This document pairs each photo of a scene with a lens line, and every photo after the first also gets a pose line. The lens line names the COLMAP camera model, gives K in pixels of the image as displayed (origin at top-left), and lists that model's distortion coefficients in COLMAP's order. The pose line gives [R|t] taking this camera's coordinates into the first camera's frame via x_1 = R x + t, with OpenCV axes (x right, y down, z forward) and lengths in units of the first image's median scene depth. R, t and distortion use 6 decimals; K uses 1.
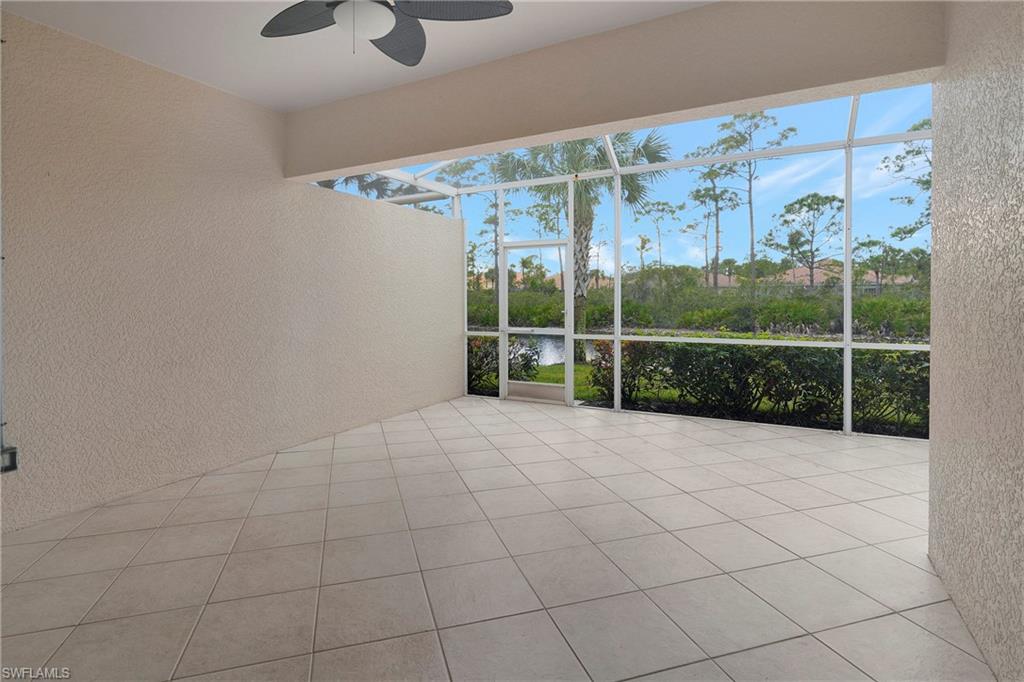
lens RADIAL K [[516.2, 0, 505.3], [0, 516.2, 303.7], [0, 0, 1]] dist [0.002756, 0.000002]
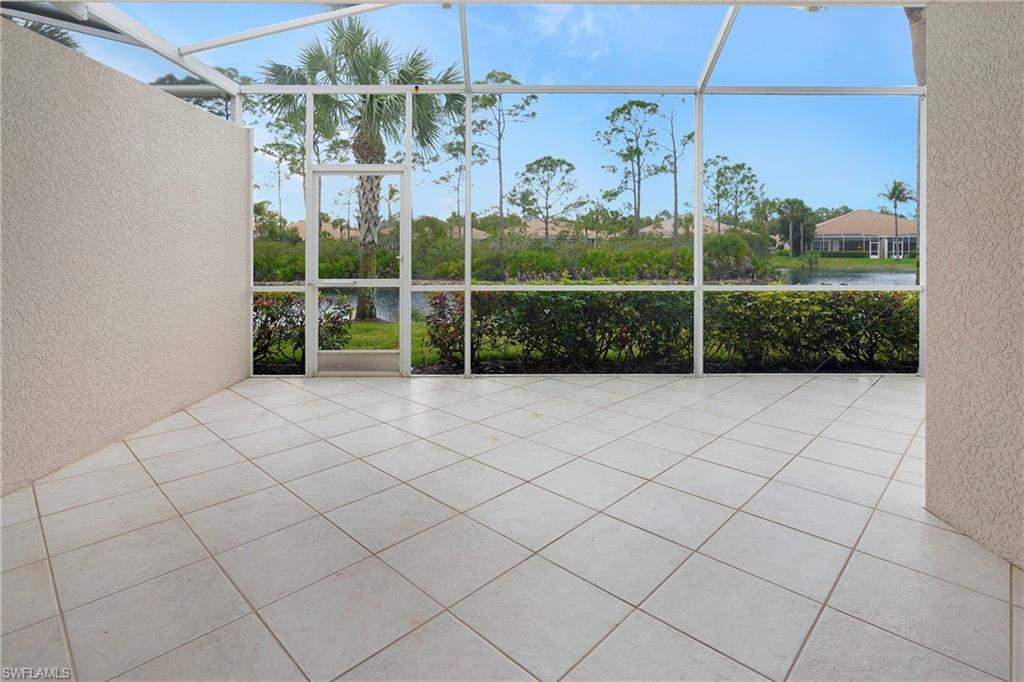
lens RADIAL K [[523.0, 0, 509.4], [0, 523.0, 251.2], [0, 0, 1]] dist [-0.004512, -0.000167]
pose [[0.878095, 0.002074, 0.478482, -0.024032], [0.001808, 0.999969, -0.007651, 0.002463], [-0.478483, 0.007583, 0.878064, 0.043597]]
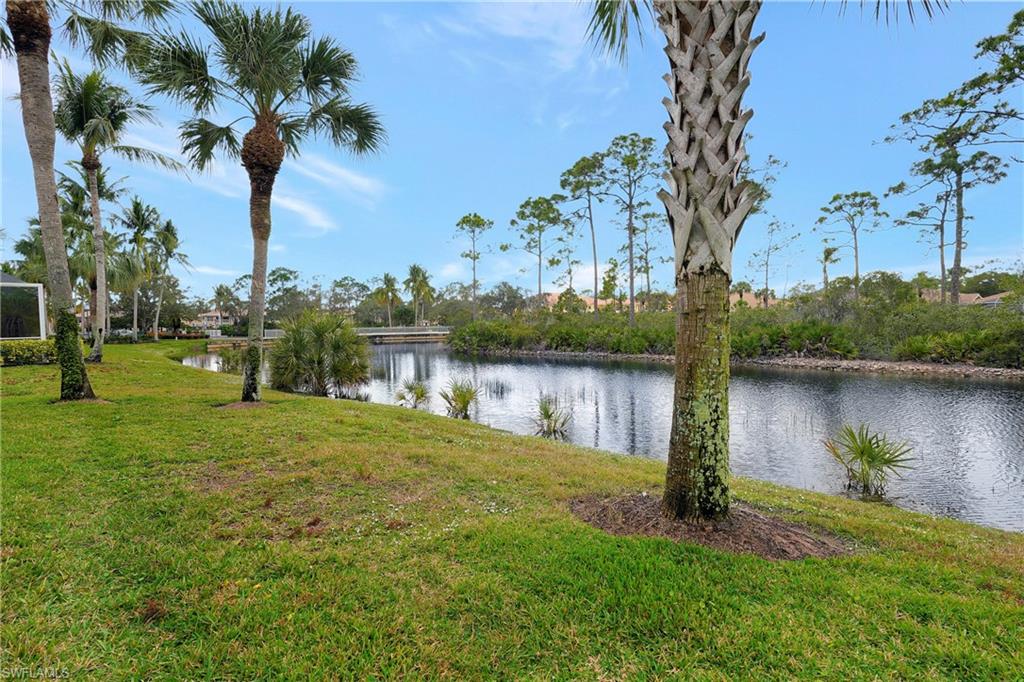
lens RADIAL K [[485.6, 0, 512.0], [0, 485.6, 341.0], [0, 0, 1]] dist [-0.021667, 0.011079]
pose [[0.953604, 0.003697, -0.301041, 0.044061], [0.003694, 0.999706, 0.023978, 0.005115], [0.301041, -0.023978, 0.953310, 0.258420]]
